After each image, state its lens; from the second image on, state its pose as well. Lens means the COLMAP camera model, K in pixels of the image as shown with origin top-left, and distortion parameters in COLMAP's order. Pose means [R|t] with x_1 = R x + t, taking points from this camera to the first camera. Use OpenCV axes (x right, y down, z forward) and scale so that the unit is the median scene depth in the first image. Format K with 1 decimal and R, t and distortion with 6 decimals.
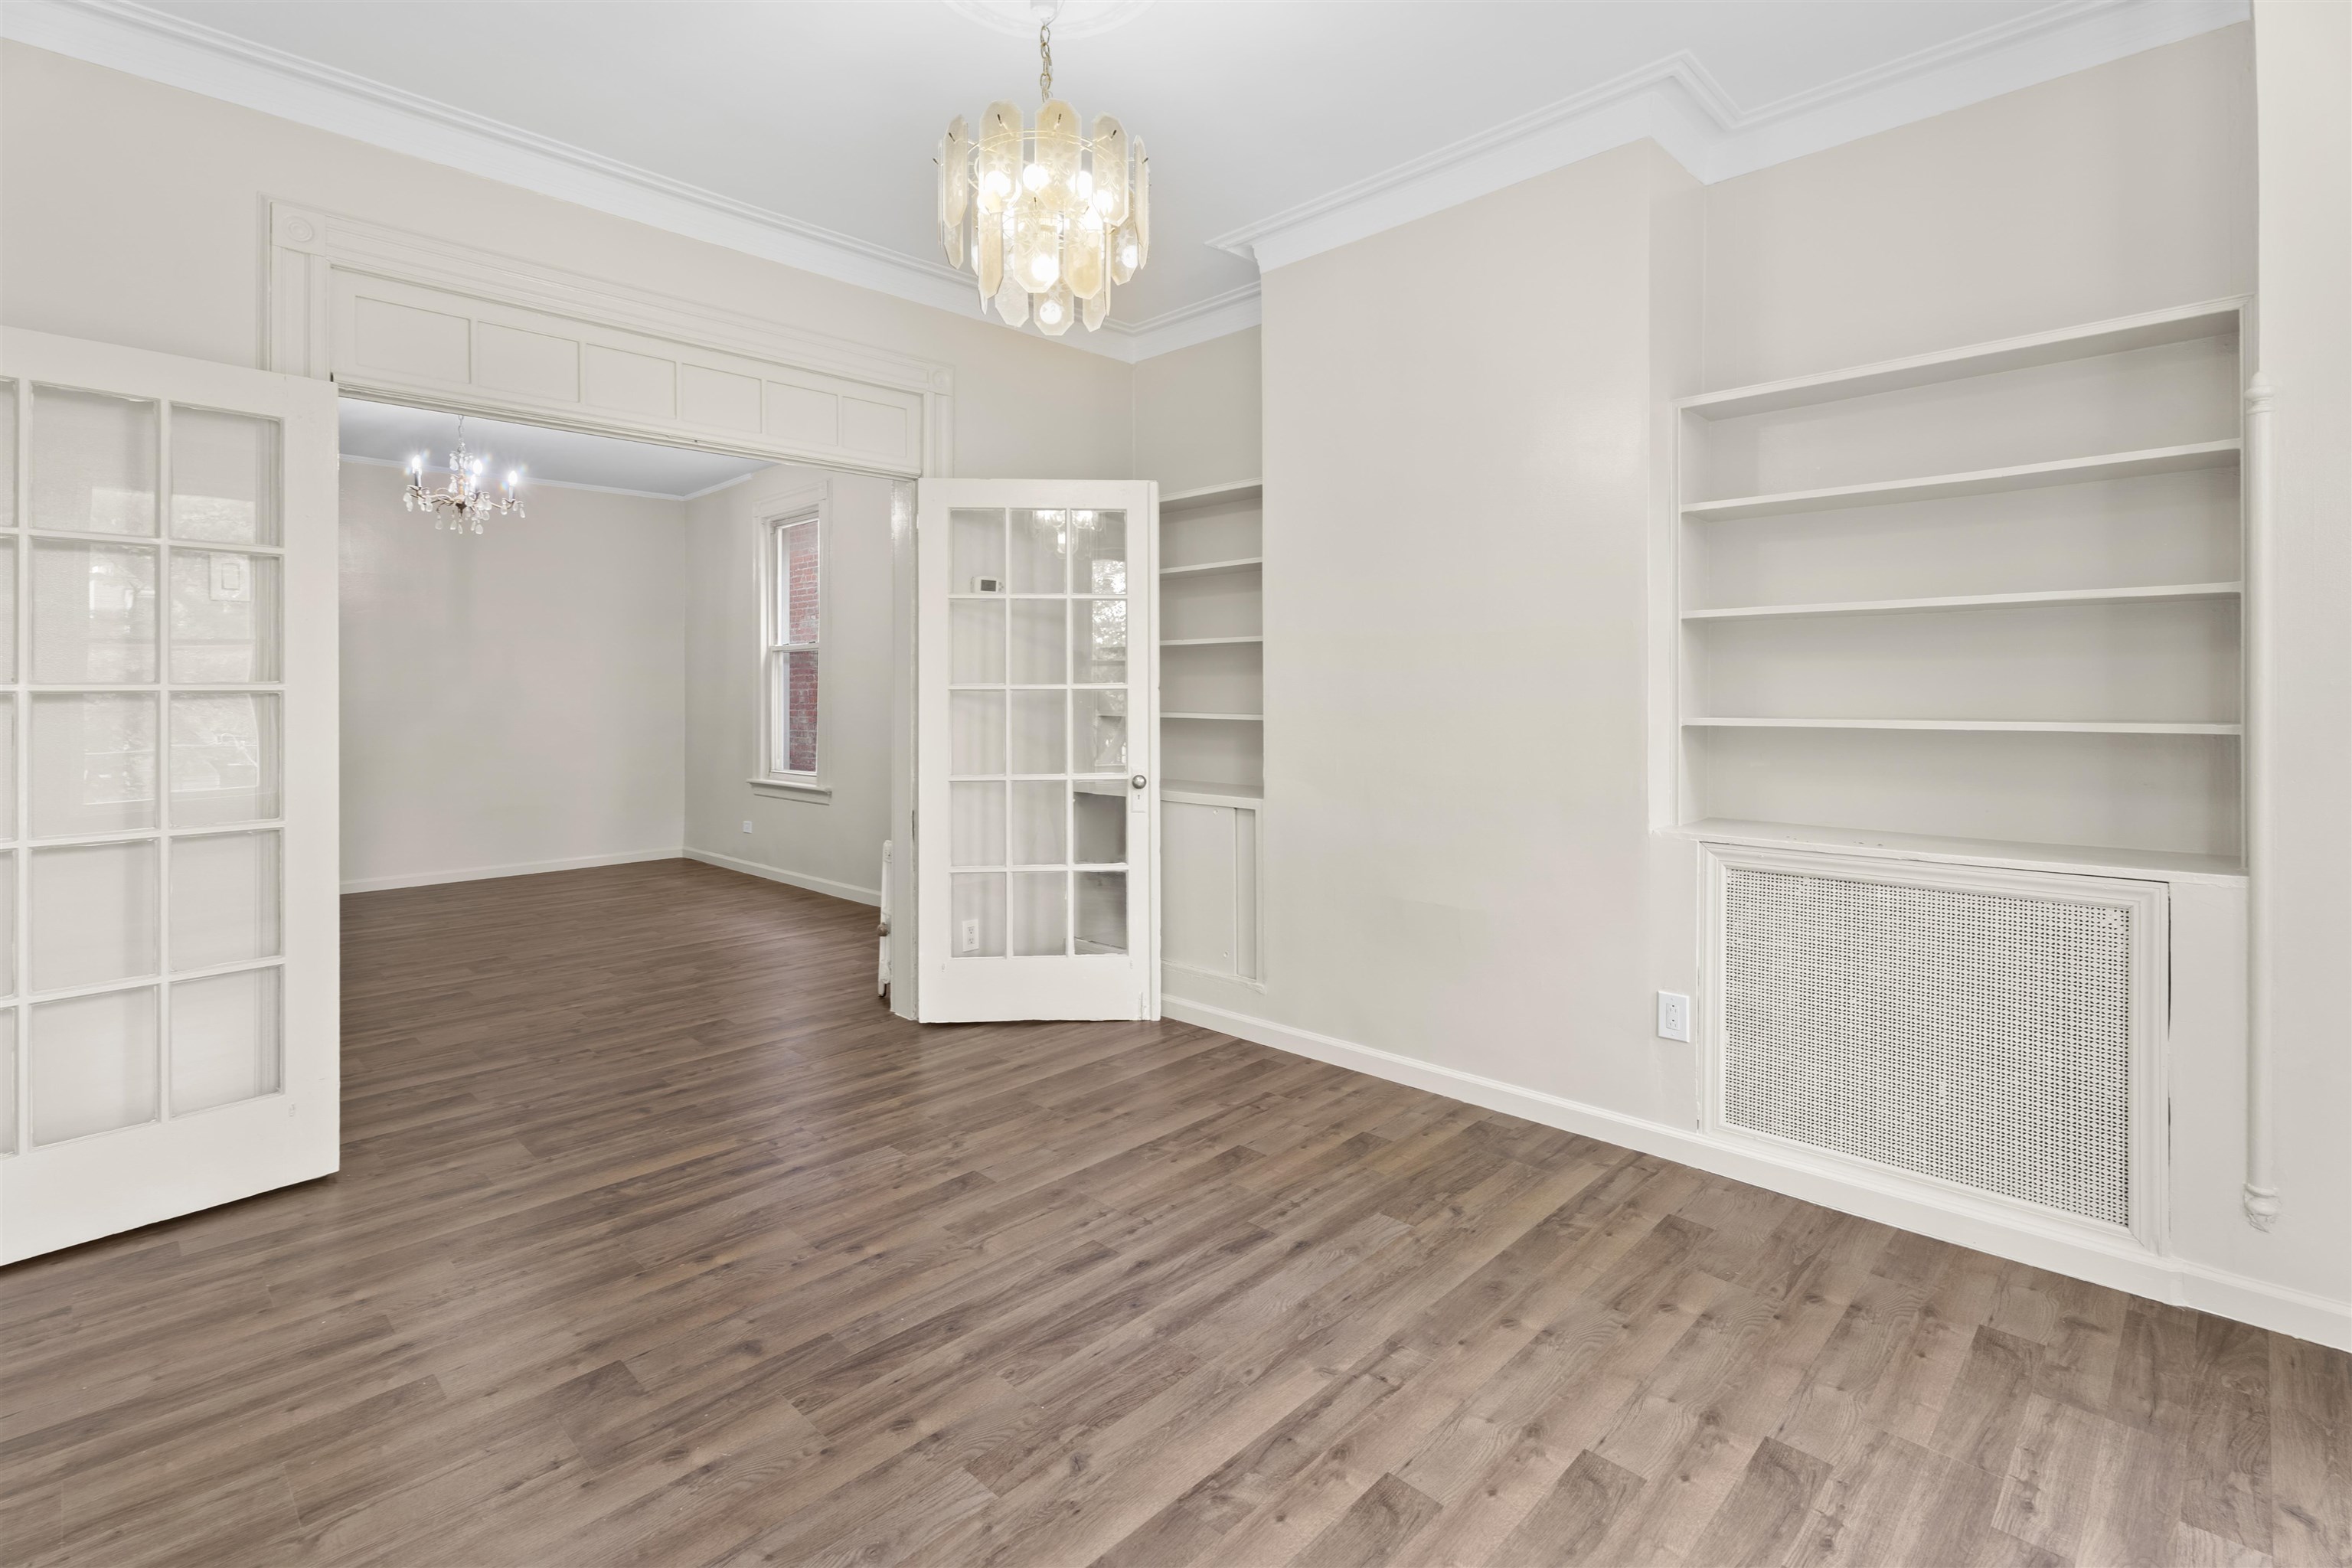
lens RADIAL K [[1088.7, 0, 1178.4], [0, 1088.7, 706.9], [0, 0, 1]] dist [-0.001828, 0.000031]
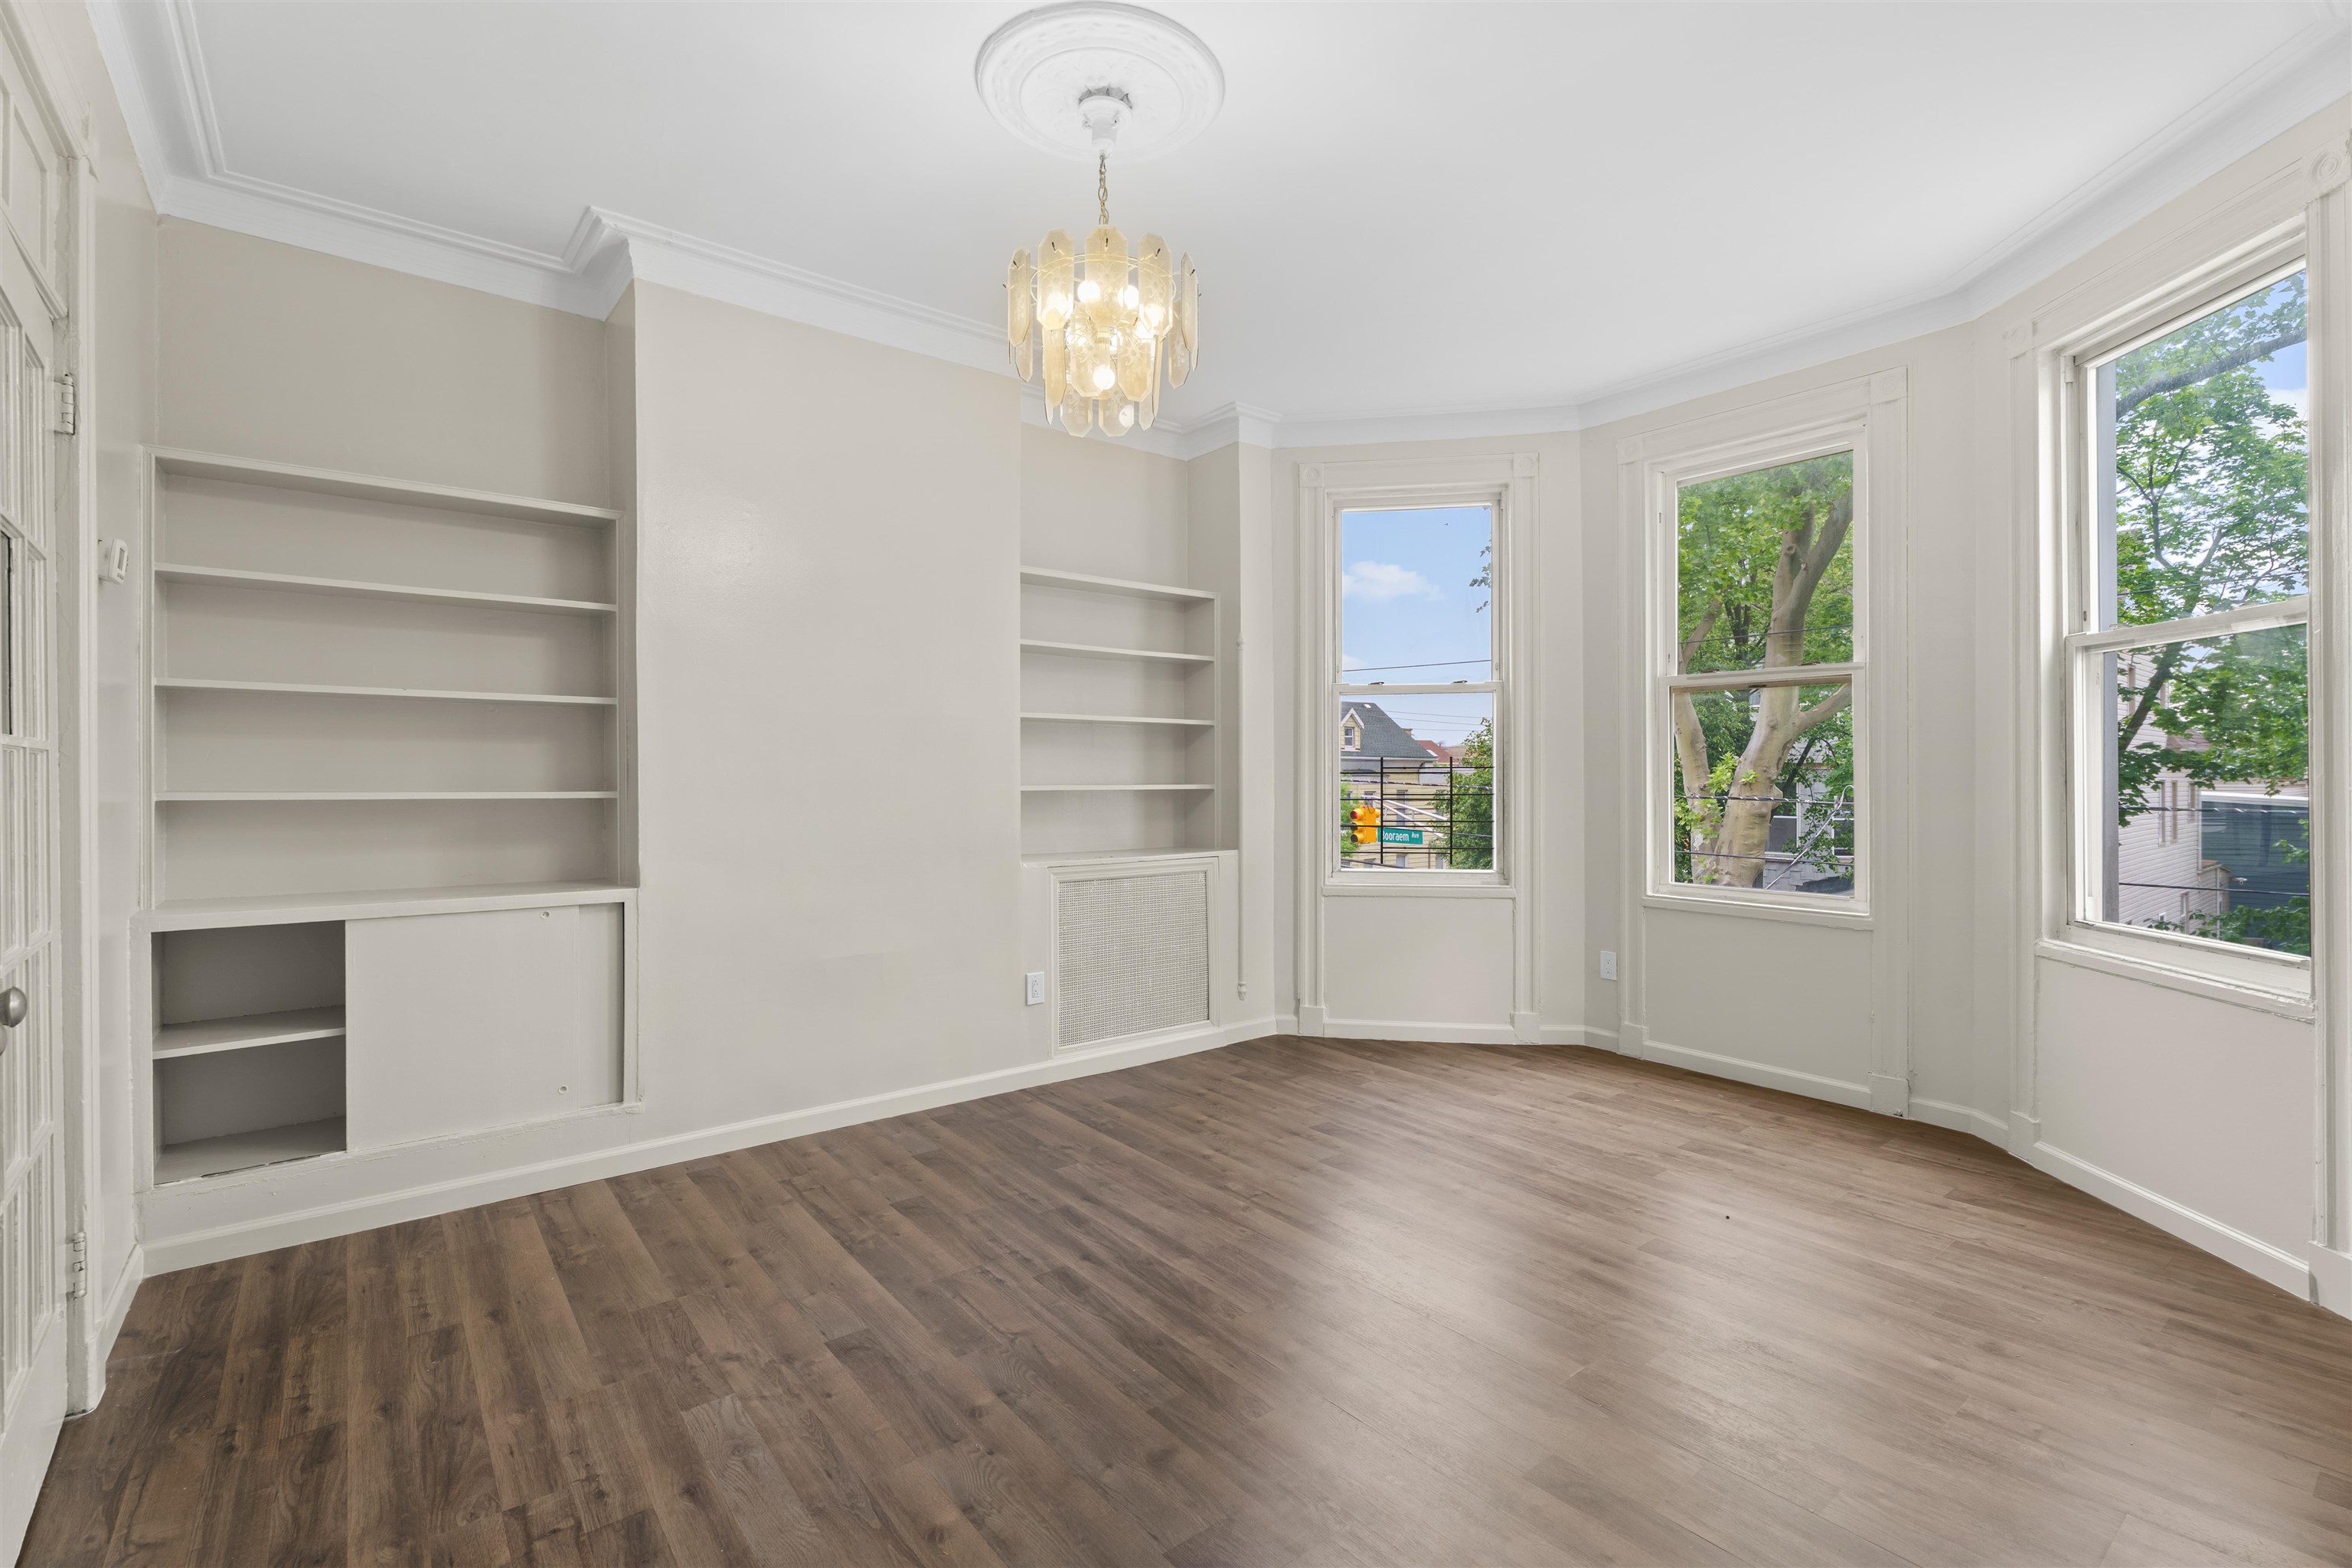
lens RADIAL K [[1047.6, 0, 1170.9], [0, 1047.6, 776.5], [0, 0, 1]] dist [-0.008861, -0.000001]
pose [[0.132928, -0.000673, 0.991125, -1.101454], [0.010659, 0.999943, -0.000751, -0.000166], [-0.991068, 0.010664, 0.132928, 0.739686]]
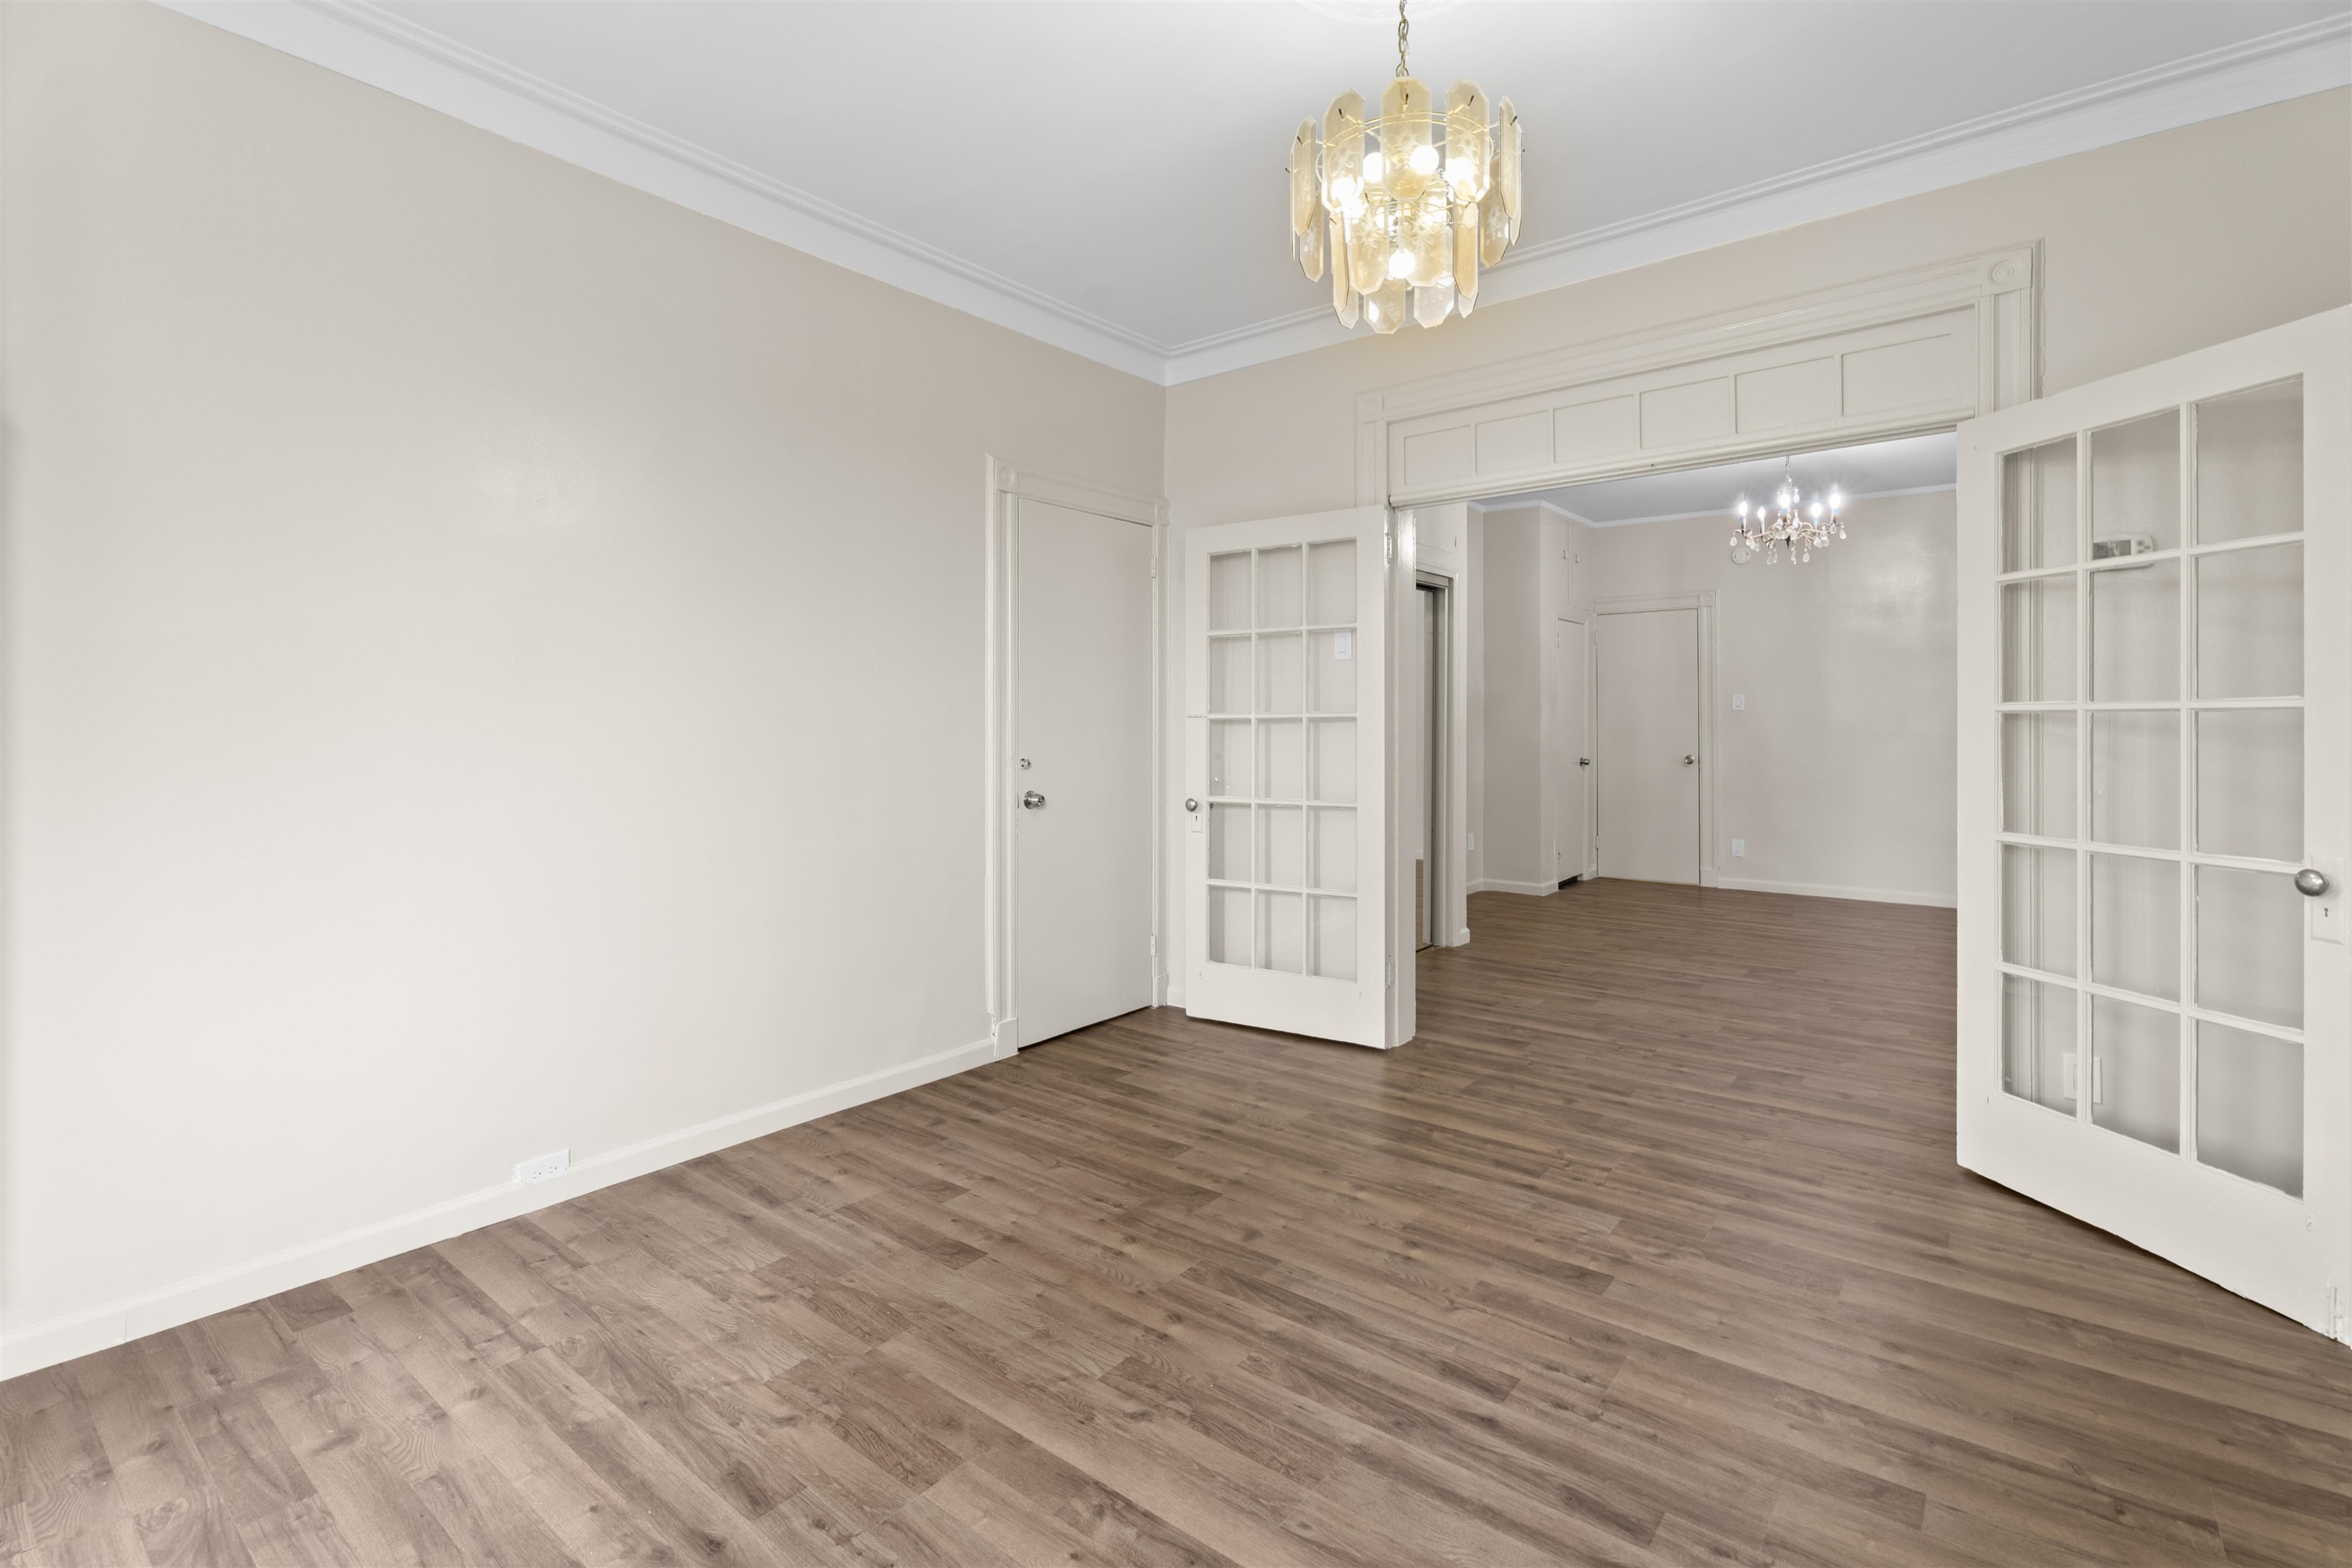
lens RADIAL K [[1066.4, 0, 1168.1], [0, 1066.4, 766.2], [0, 0, 1]] dist [-0.000441, 0.000370]
pose [[0.096983, 0.042699, -0.994370, 0.701436], [-0.004393, 0.999088, 0.042474, -0.012133], [0.995276, 0.000250, 0.097082, 0.667038]]
